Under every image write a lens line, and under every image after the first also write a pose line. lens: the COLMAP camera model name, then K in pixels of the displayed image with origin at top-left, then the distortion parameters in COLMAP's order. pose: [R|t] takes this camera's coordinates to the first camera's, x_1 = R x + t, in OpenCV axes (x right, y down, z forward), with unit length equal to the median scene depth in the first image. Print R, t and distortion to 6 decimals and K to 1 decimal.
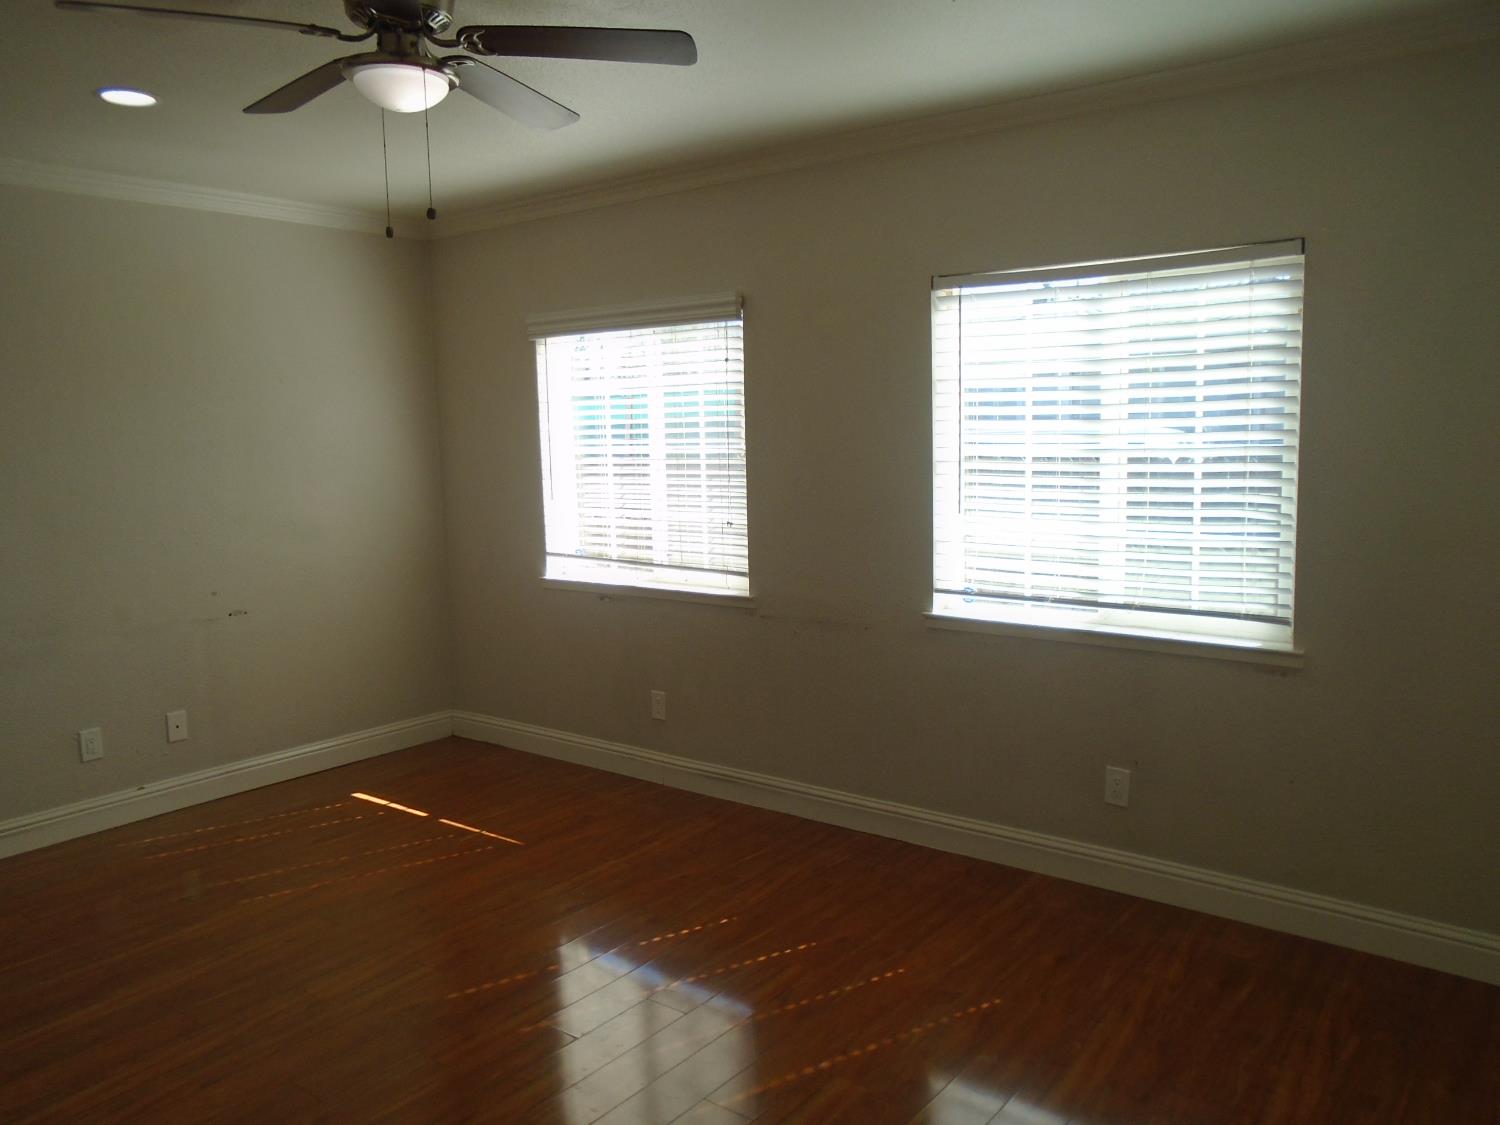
lens RADIAL K [[1054.6, 0, 750.0], [0, 1054.6, 562.5], [0, 0, 1]] dist [0.000365, 0.001813]
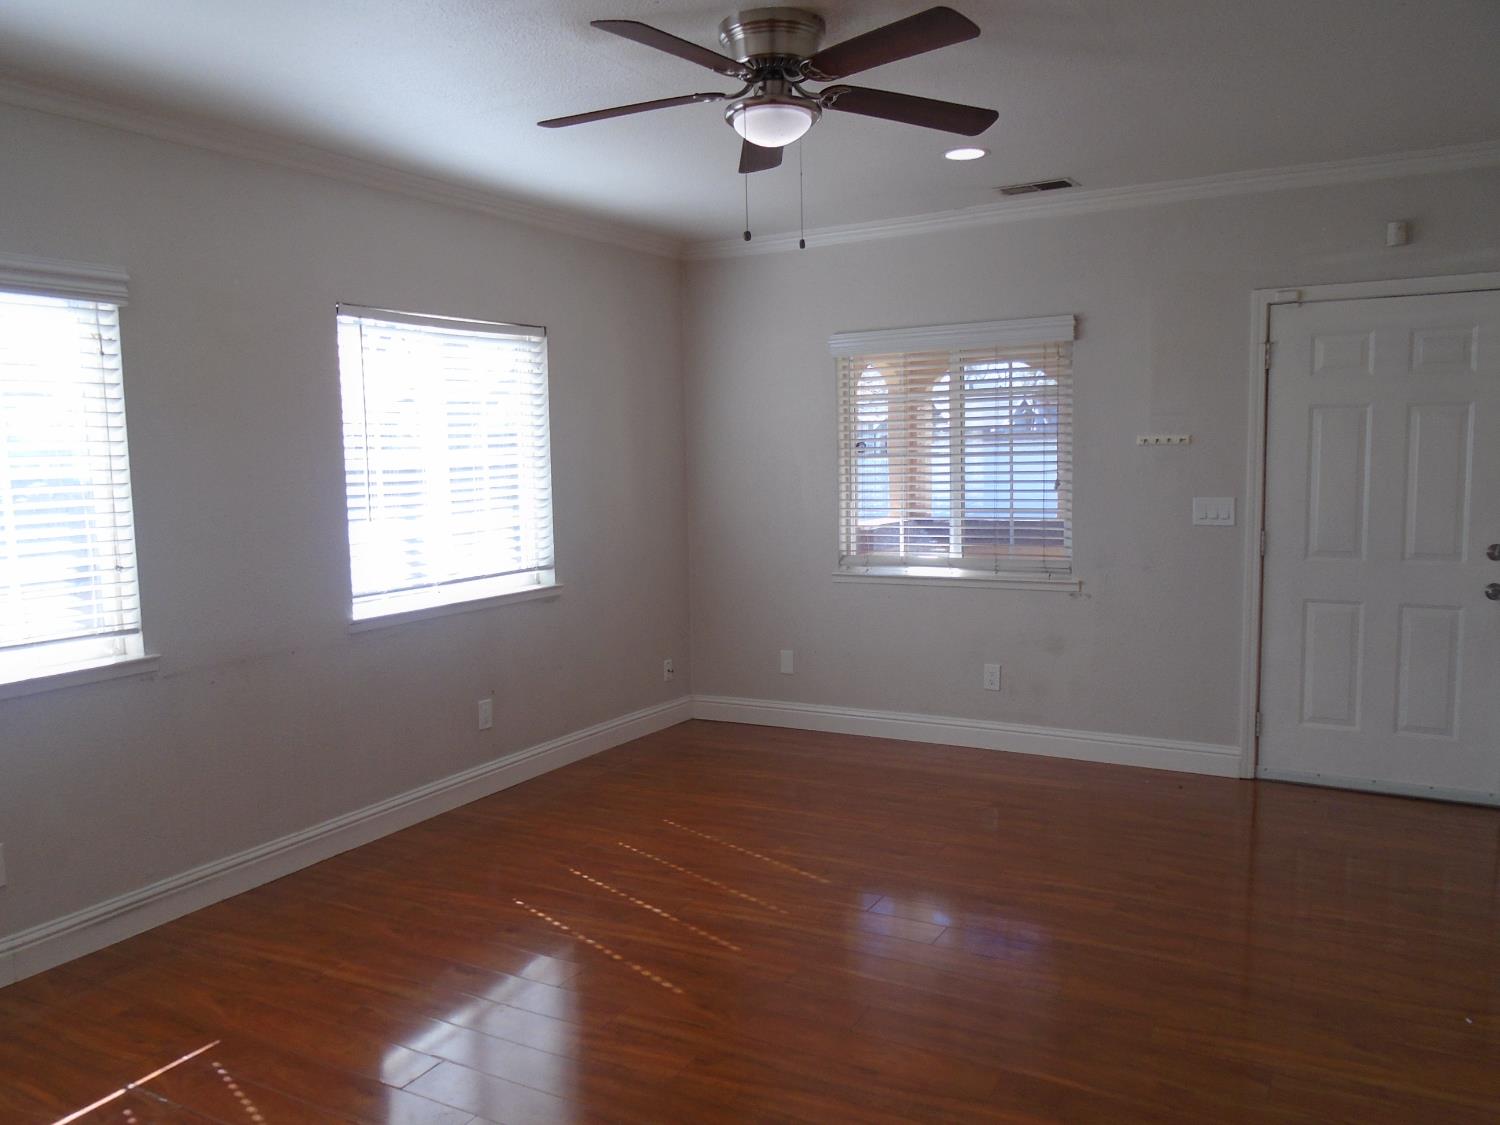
lens RADIAL K [[1133.9, 0, 746.5], [0, 1133.9, 549.6], [0, 0, 1]] dist [-0.027025, 0.007468]
pose [[-0.098716, -0.083133, 0.991637, -0.984207], [0.132059, 0.986596, 0.095857, -0.077078], [-0.986314, 0.140418, -0.086415, 0.706717]]
